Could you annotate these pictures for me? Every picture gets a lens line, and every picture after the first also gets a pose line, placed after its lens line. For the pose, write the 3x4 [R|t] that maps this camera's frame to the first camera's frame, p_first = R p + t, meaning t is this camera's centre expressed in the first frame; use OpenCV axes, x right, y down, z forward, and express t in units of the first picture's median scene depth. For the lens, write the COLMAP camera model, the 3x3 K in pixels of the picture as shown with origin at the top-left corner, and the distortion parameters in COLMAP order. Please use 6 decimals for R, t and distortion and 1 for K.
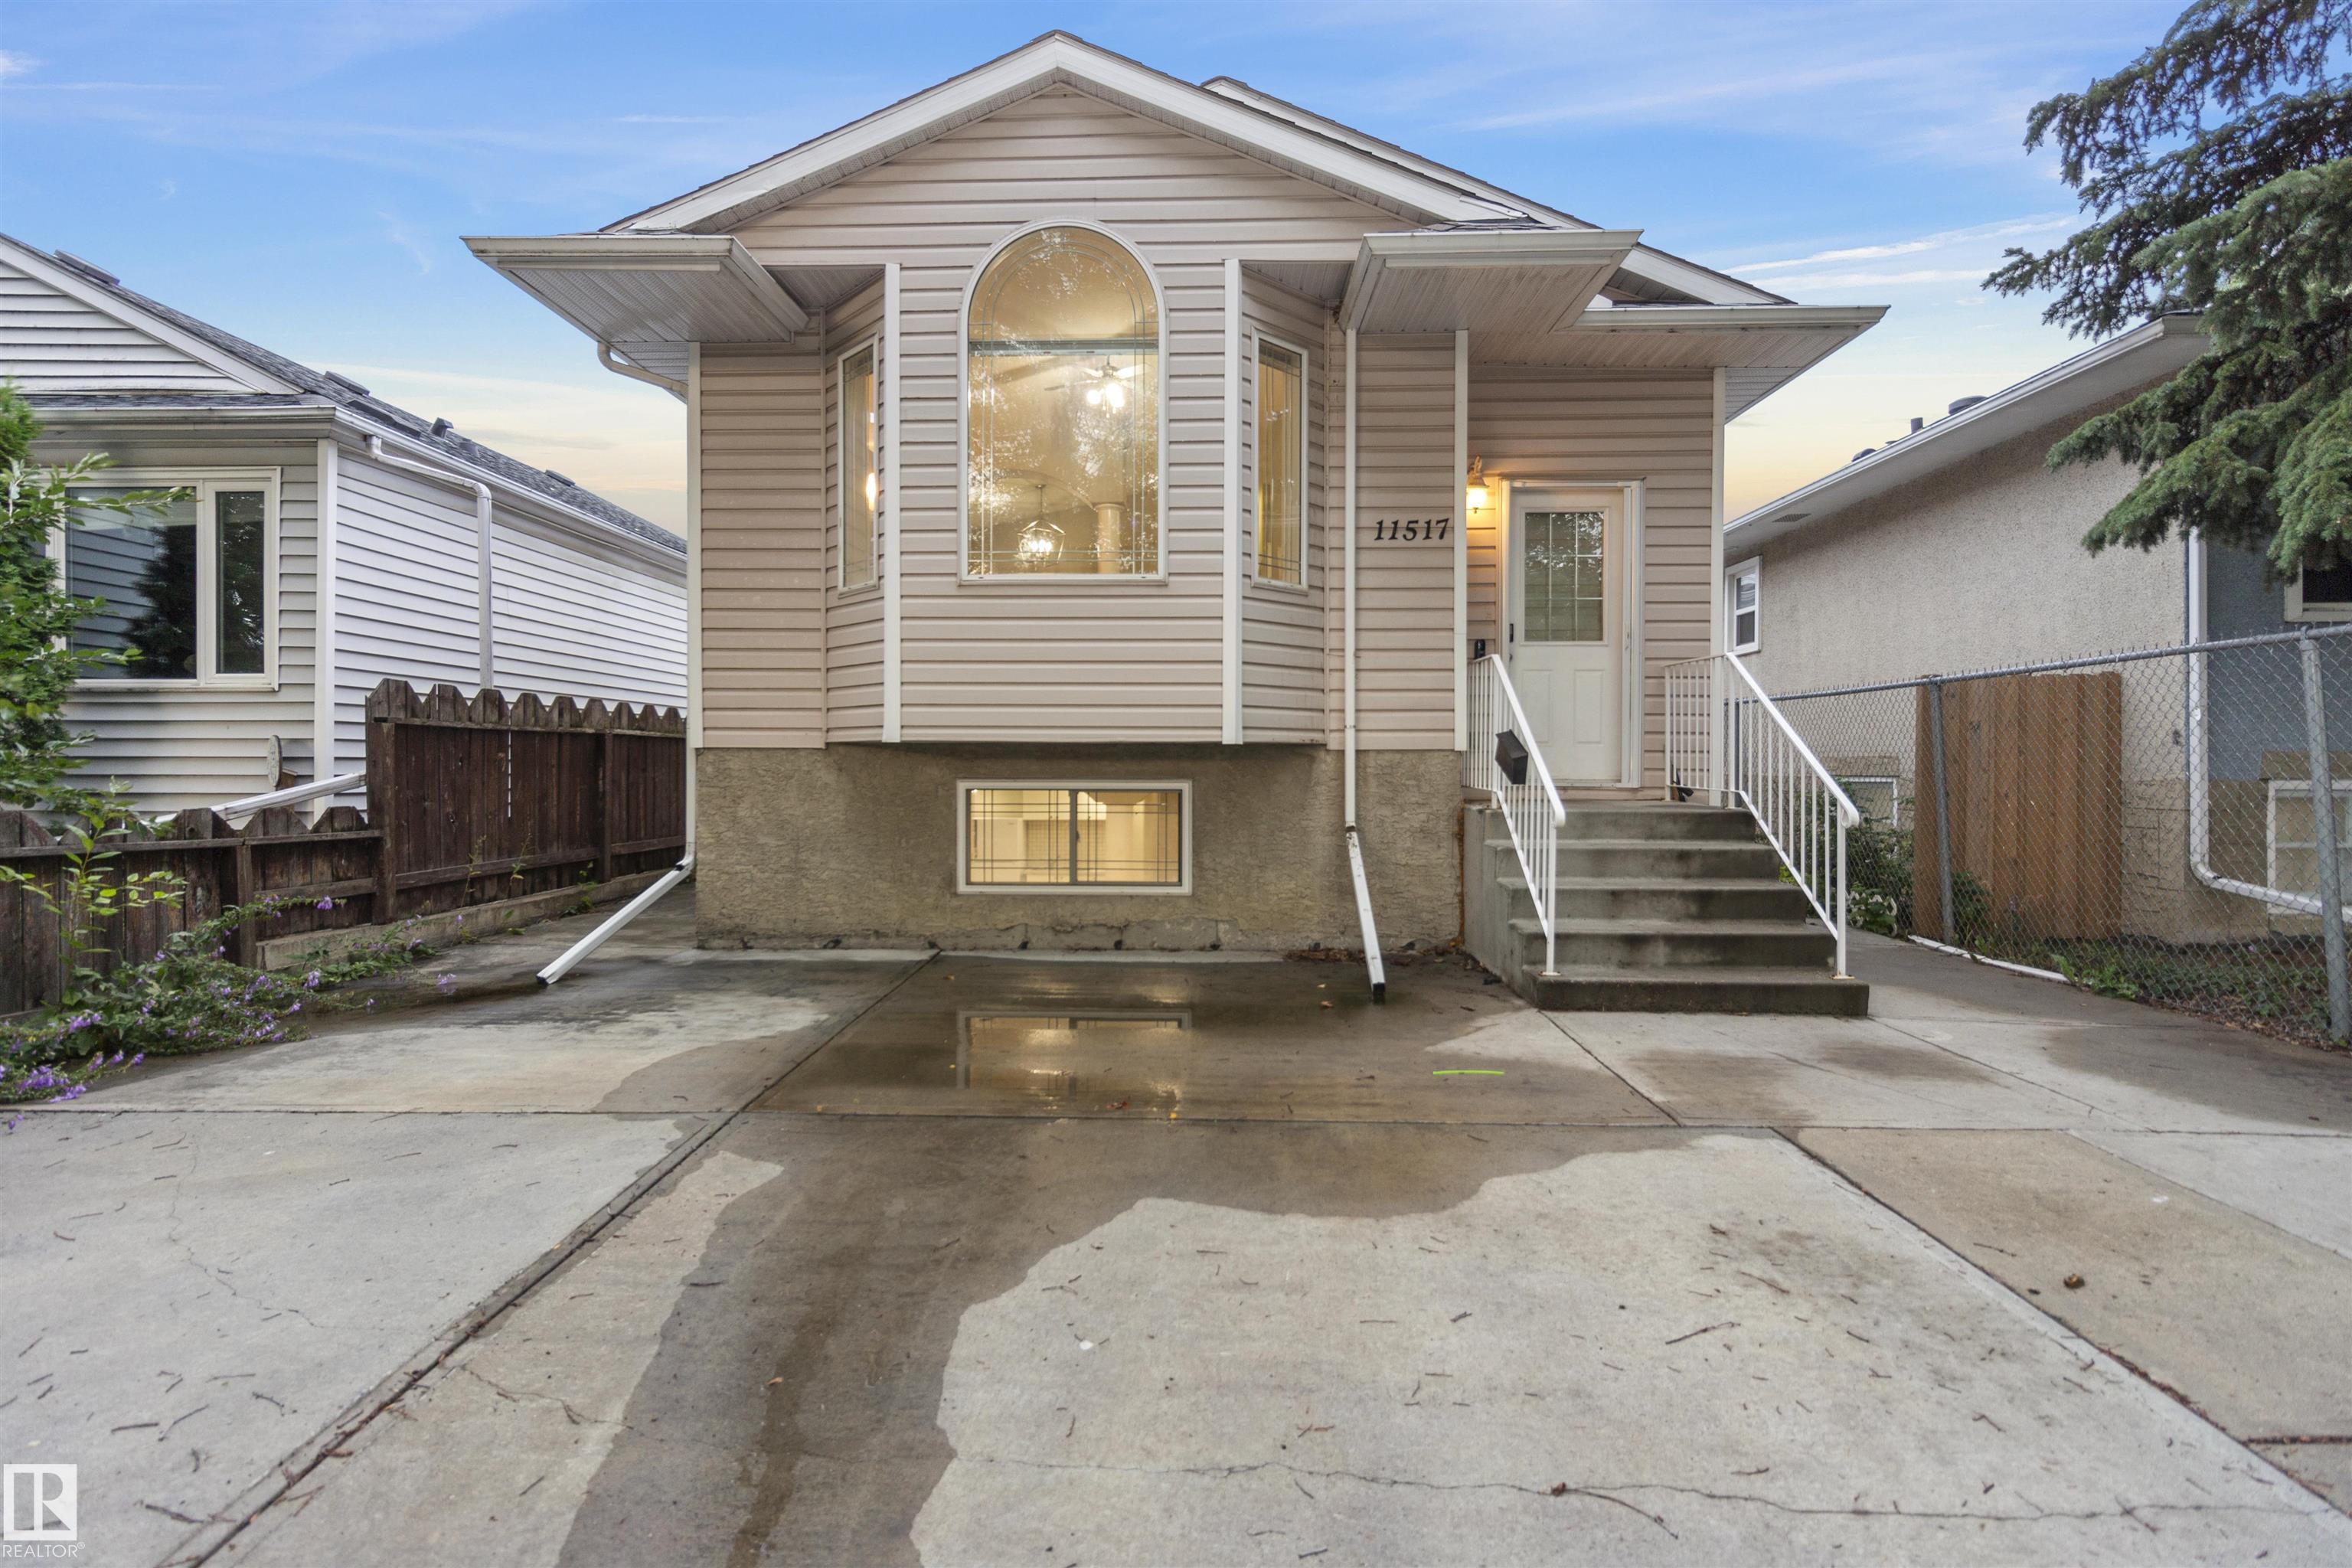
lens RADIAL K [[1139.6, 0, 1177.6], [0, 1139.6, 779.0], [0, 0, 1]] dist [0.000986, -0.001007]
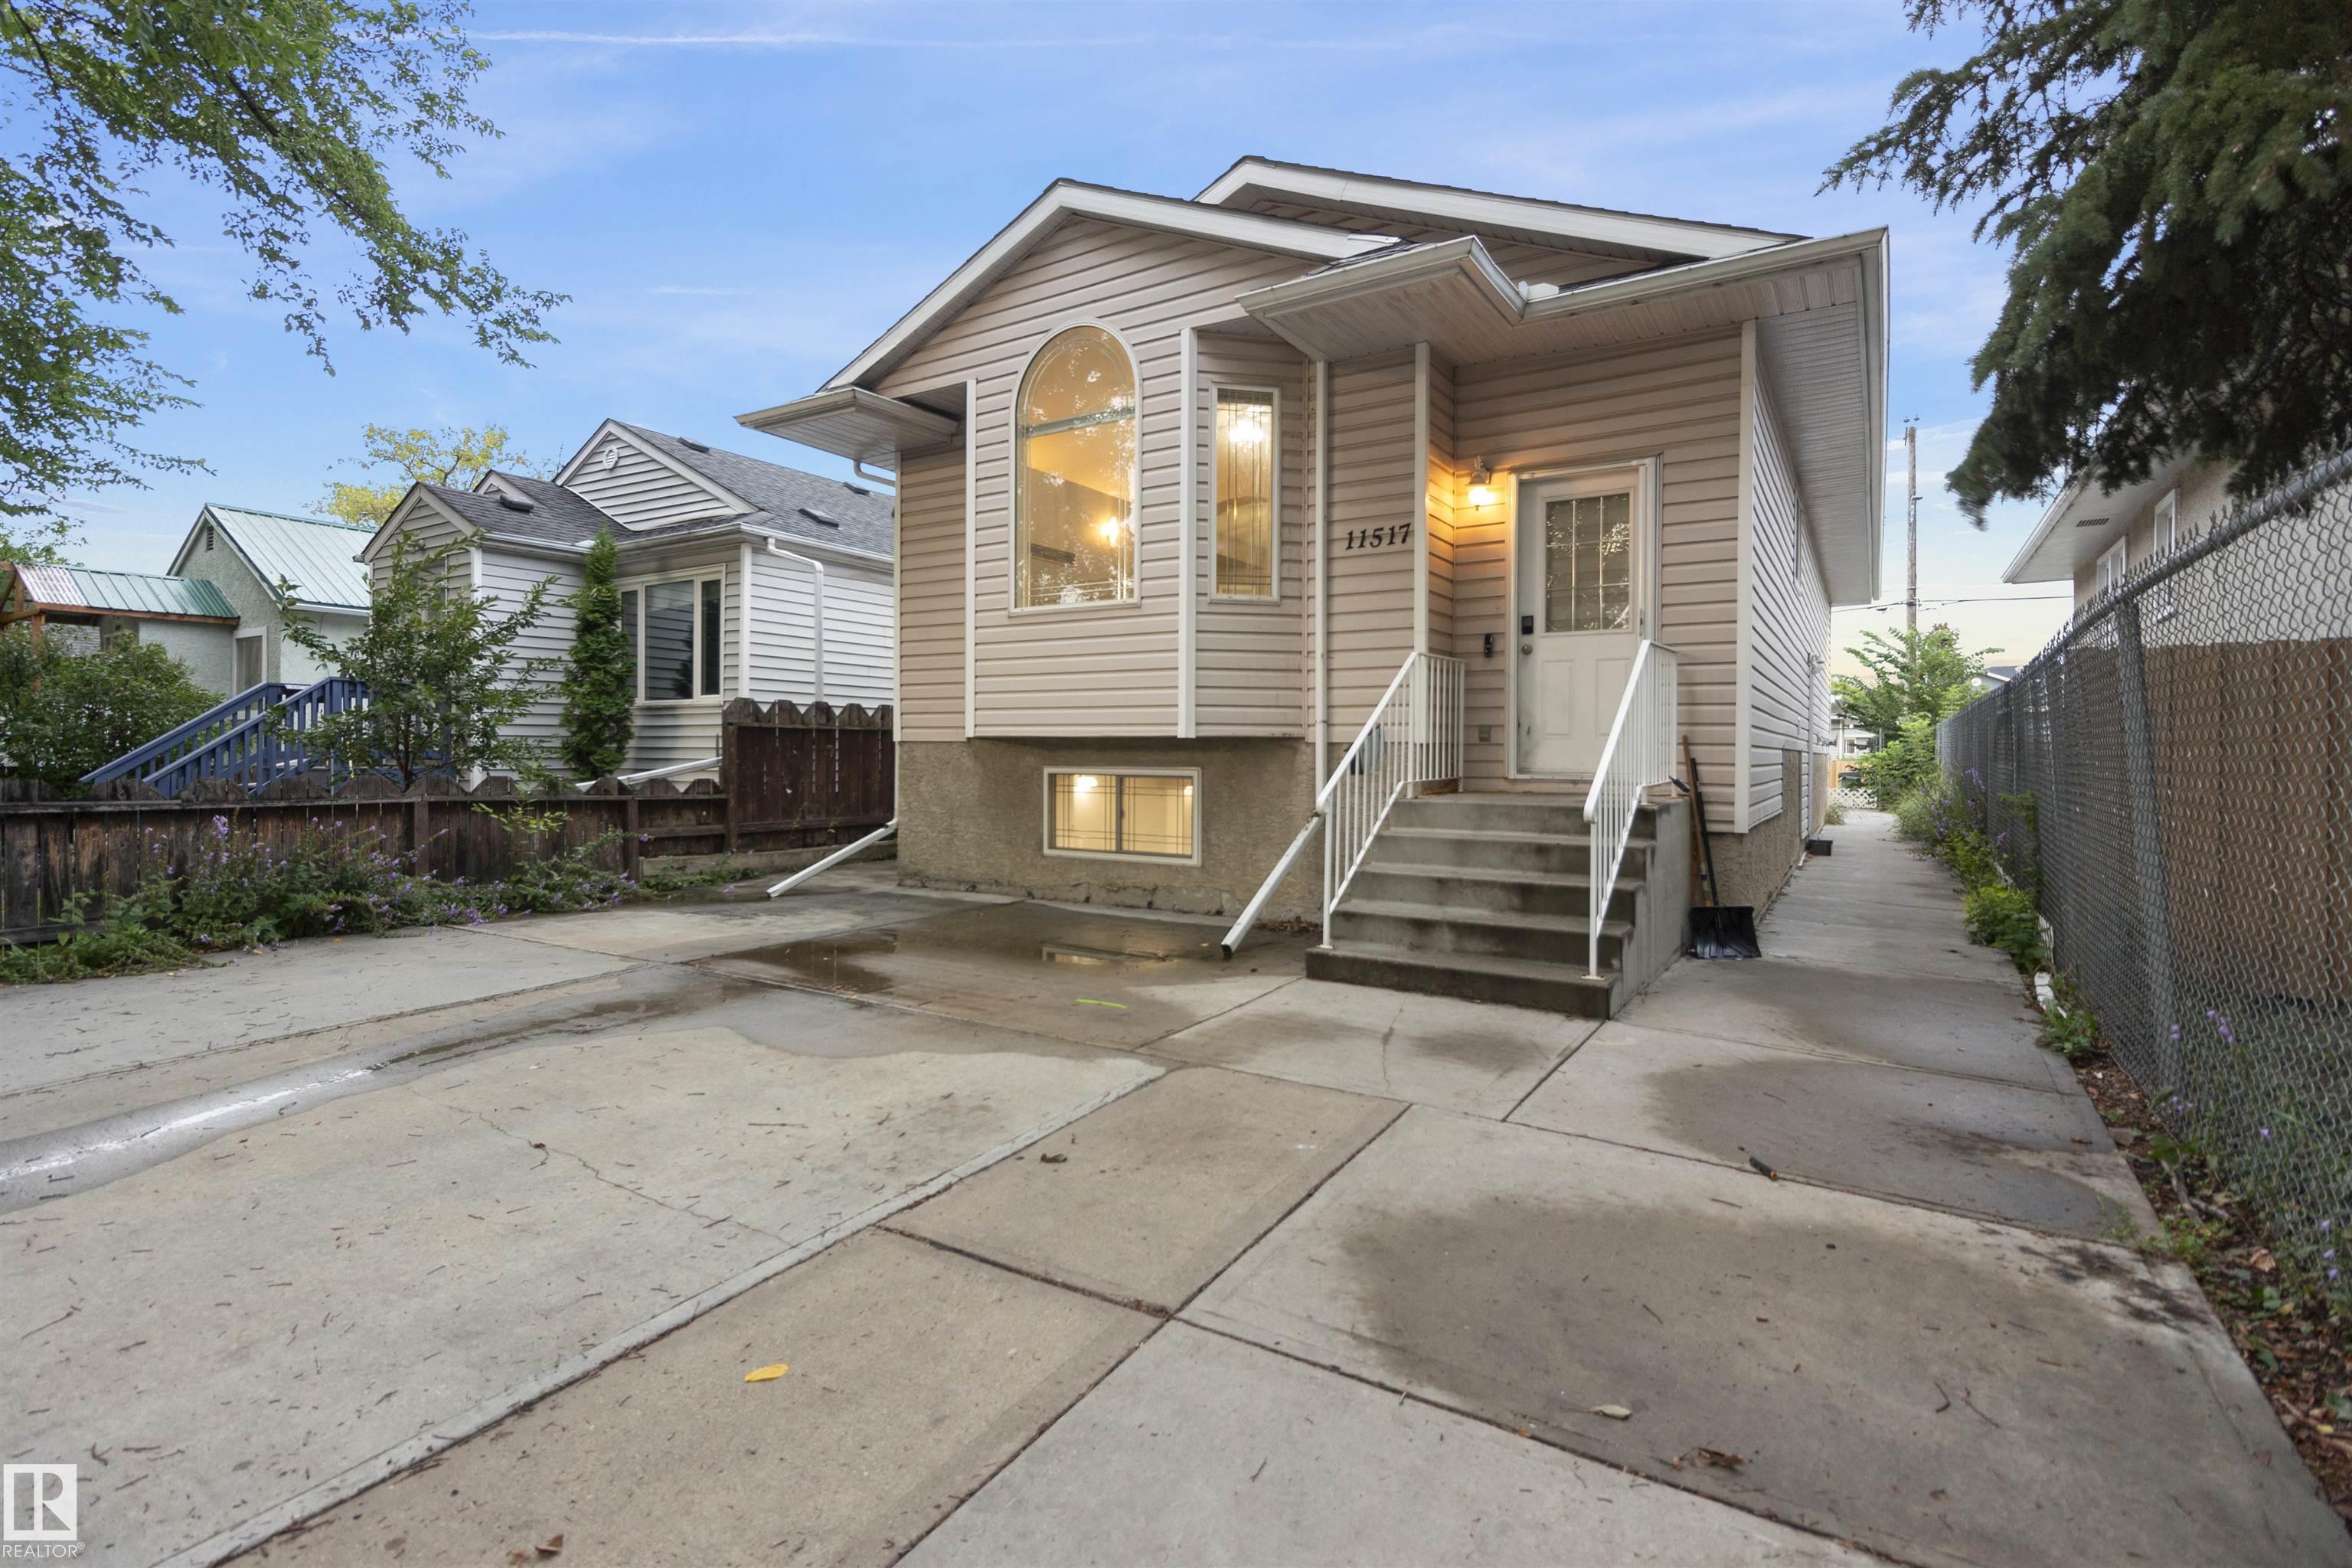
lens RADIAL K [[1139.6, 0, 1178.0], [0, 1139.6, 767.1], [0, 0, 1]] dist [0.000986, -0.001007]
pose [[0.850536, 0.010640, -0.525810, 0.647251], [-0.012011, 0.999928, 0.000804, -0.001272], [0.525780, 0.005632, 0.850602, -0.008645]]
